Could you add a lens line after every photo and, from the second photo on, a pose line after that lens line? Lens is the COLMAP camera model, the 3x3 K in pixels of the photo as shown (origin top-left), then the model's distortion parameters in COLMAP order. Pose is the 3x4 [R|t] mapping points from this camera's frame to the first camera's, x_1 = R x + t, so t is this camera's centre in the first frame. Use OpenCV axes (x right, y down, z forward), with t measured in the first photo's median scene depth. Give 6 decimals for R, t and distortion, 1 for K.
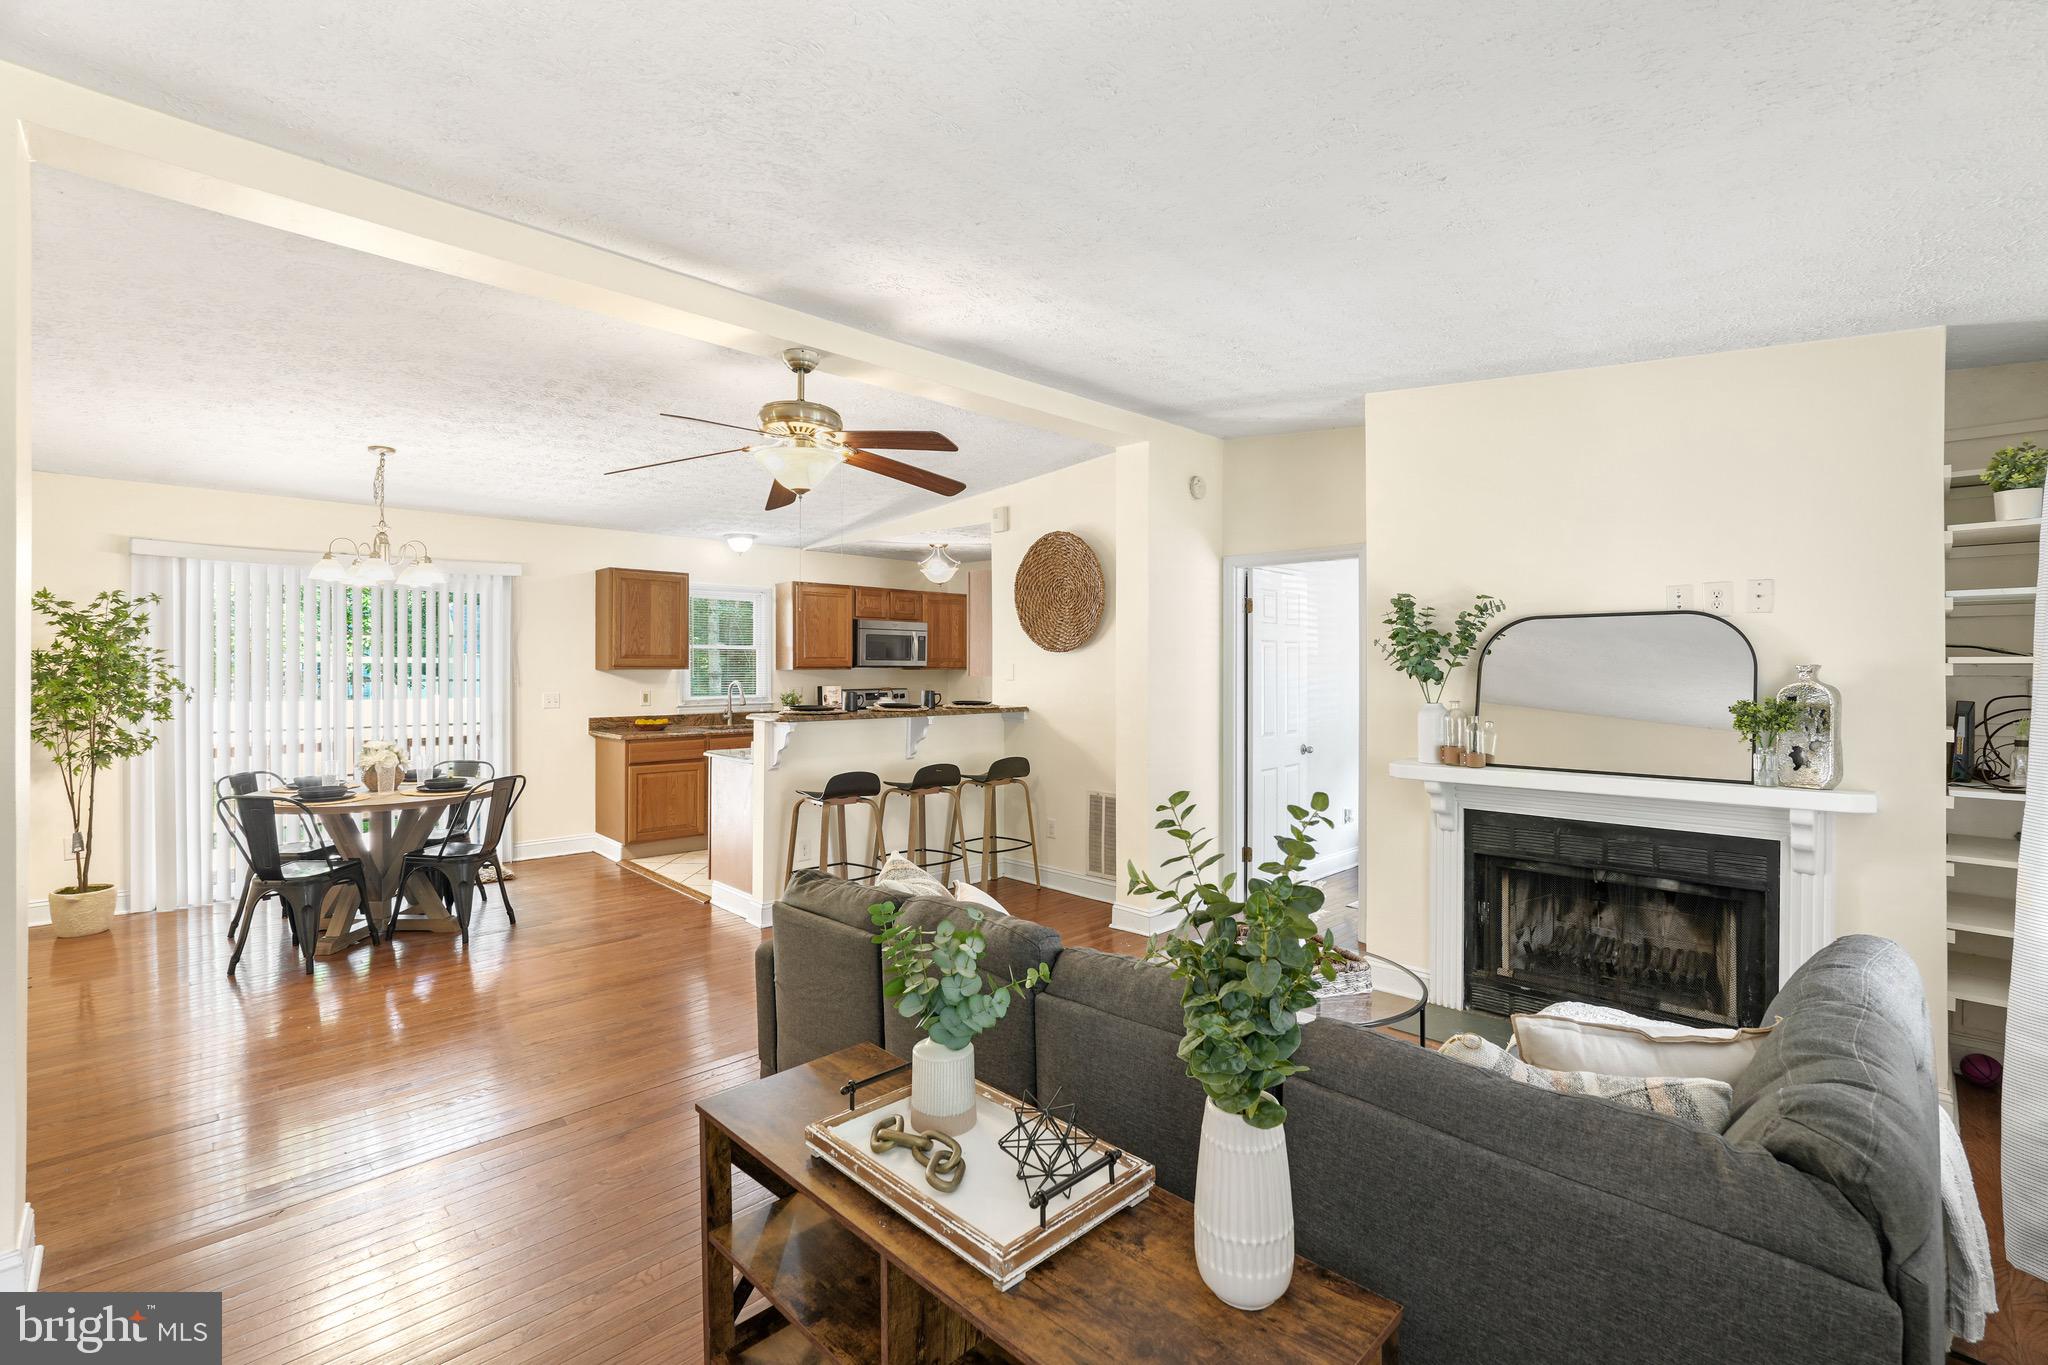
lens RADIAL K [[911.0, 0, 1026.5], [0, 911.0, 665.3], [0, 0, 1]] dist [-0.002128, 0.000052]
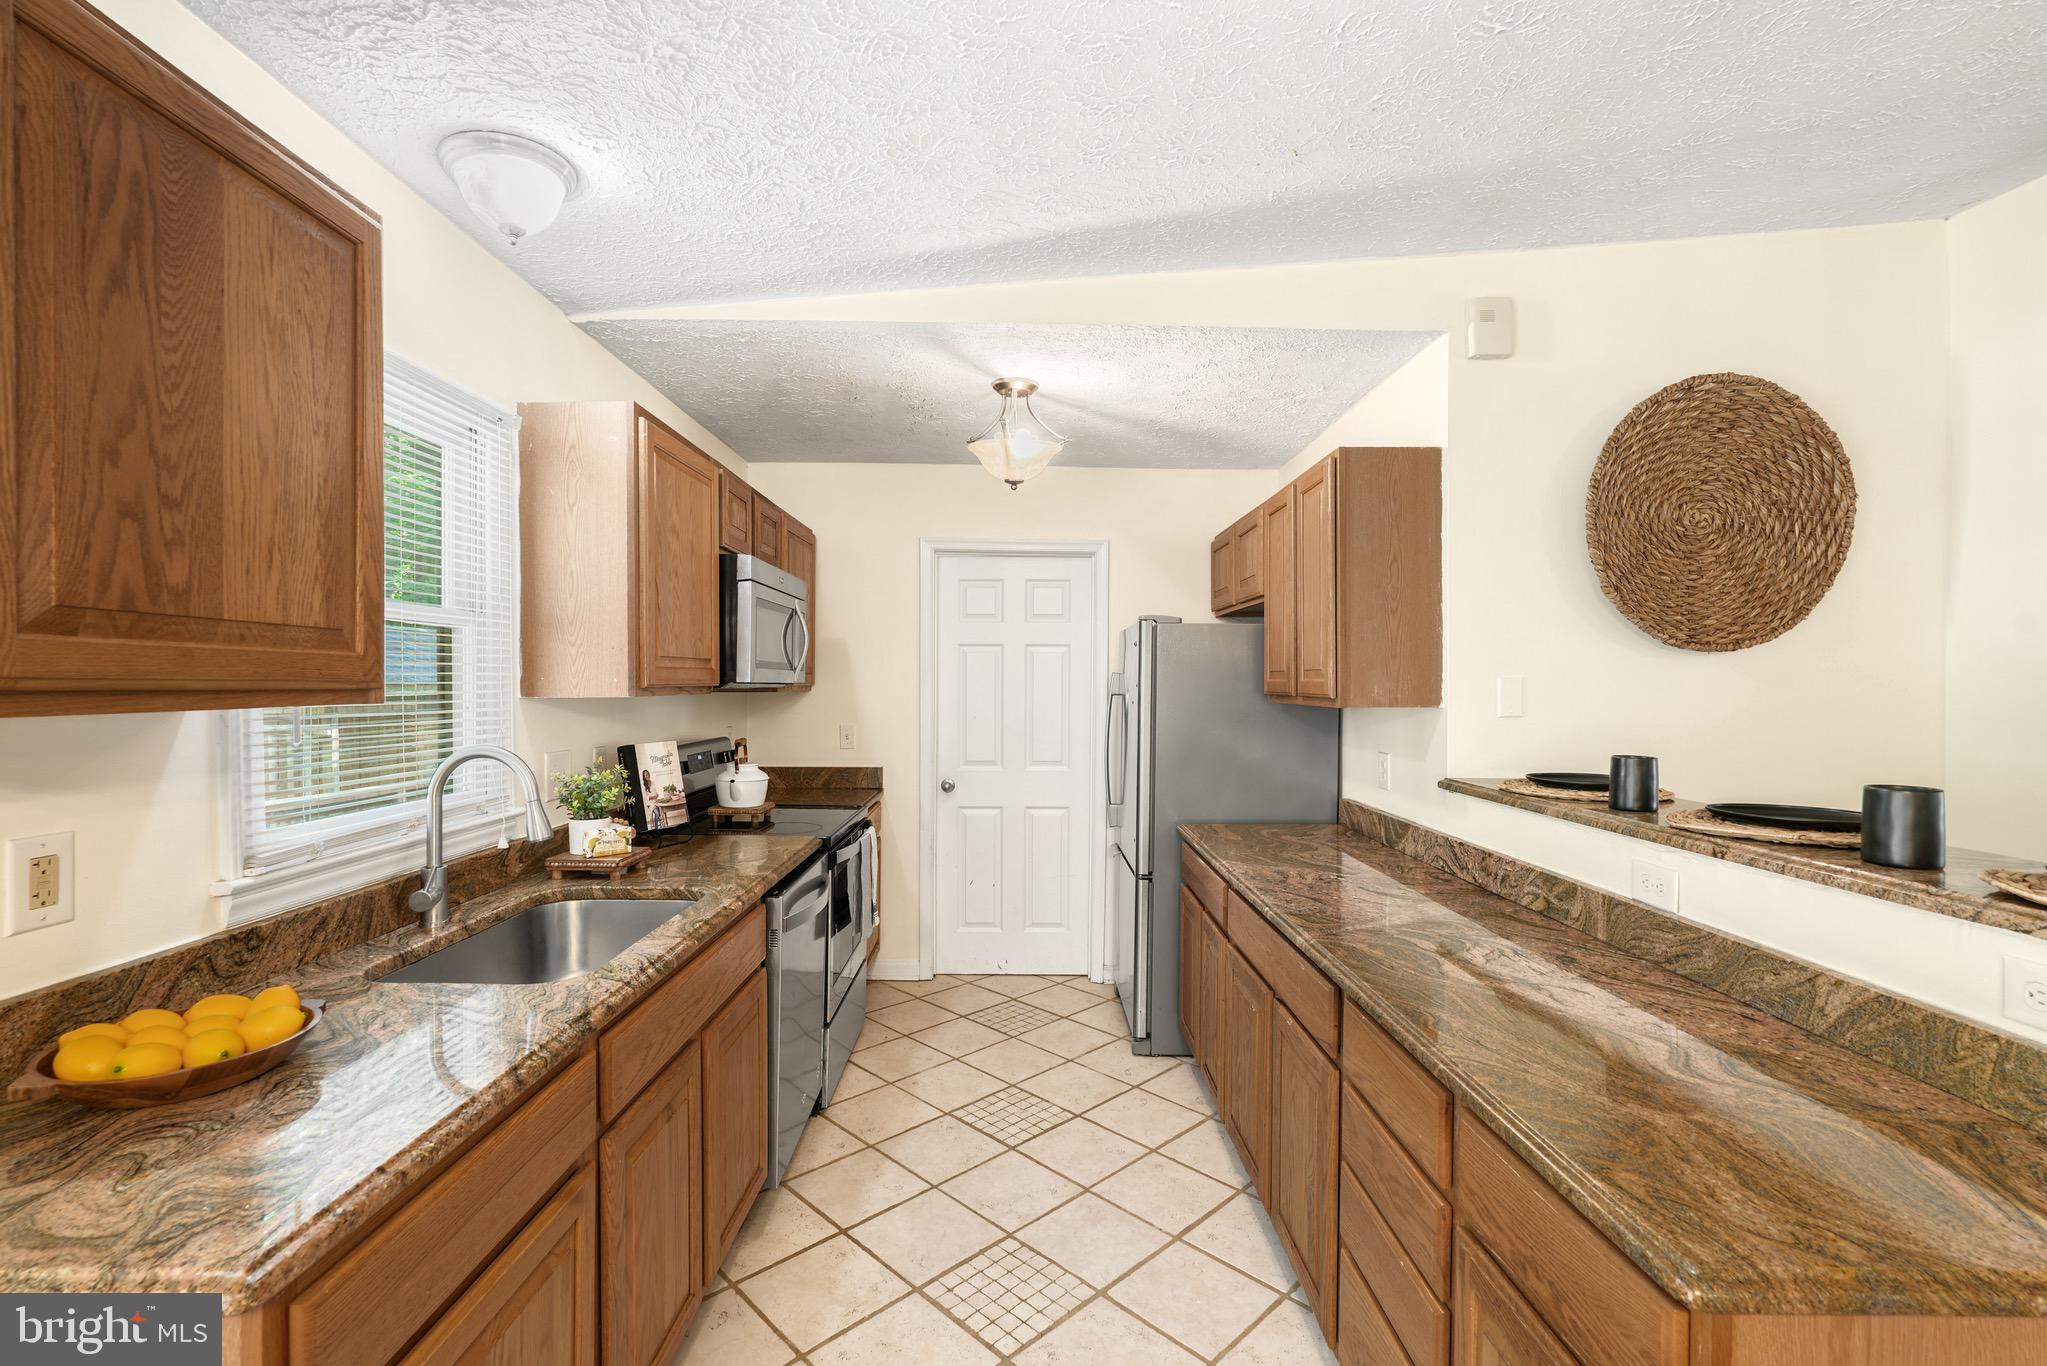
lens RADIAL K [[903.9, 0, 1021.6], [0, 903.9, 689.5], [0, 0, 1]] dist [-0.005609, 0.000417]
pose [[0.698465, -0.006650, 0.715614, -0.447641], [0.000146, 0.999958, 0.009150, -0.000341], [-0.715644, -0.006287, 0.698436, 0.826533]]
